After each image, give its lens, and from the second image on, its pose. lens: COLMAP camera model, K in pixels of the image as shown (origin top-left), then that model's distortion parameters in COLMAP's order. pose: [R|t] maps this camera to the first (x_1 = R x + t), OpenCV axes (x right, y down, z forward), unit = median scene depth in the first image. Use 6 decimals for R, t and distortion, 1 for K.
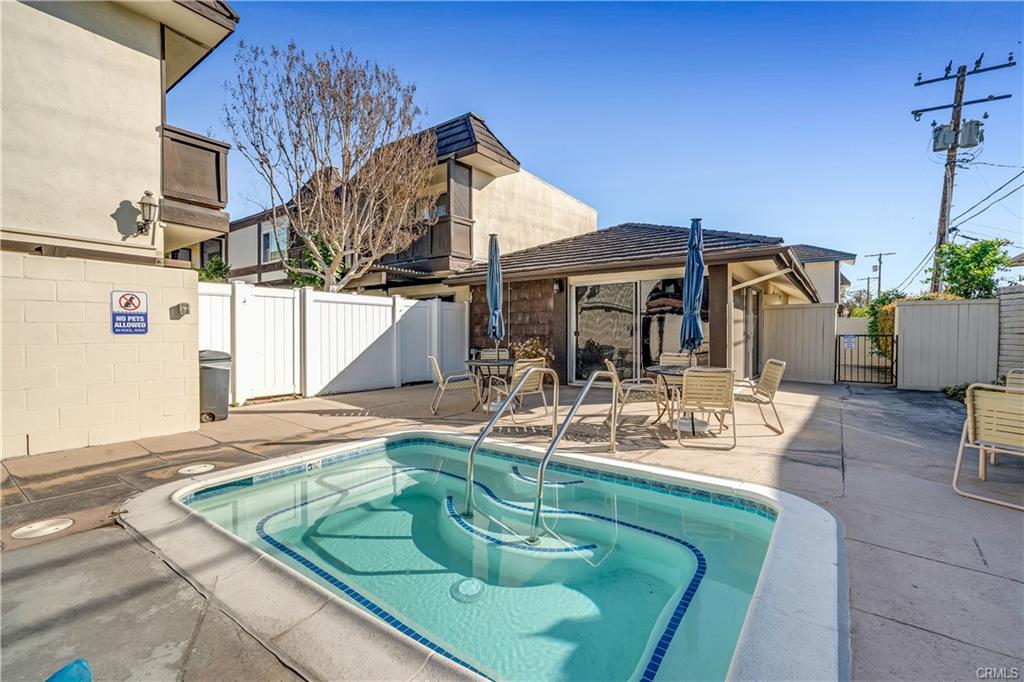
lens RADIAL K [[452.8, 0, 510.7], [0, 452.8, 341.6], [0, 0, 1]] dist [-0.004708, 0.001064]
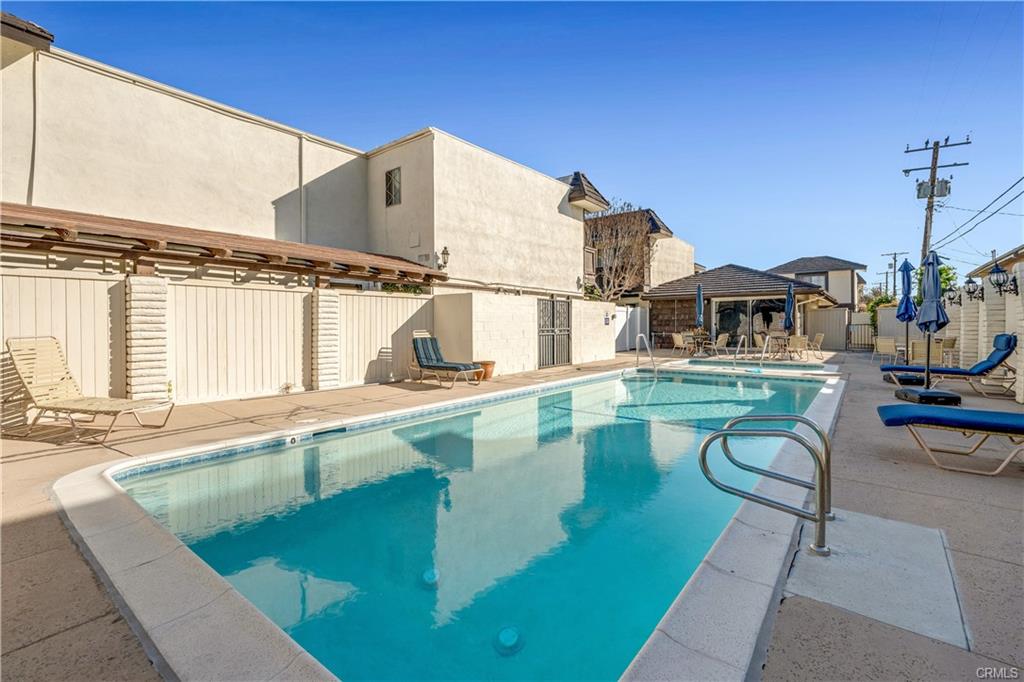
lens RADIAL K [[452.8, 0, 511.6], [0, 452.8, 324.6], [0, 0, 1]] dist [-0.004708, 0.001064]
pose [[0.999446, -0.002596, -0.033182, -0.340955], [0.002047, 0.999861, -0.016576, 0.007426], [0.033221, 0.016499, 0.999312, -0.514000]]
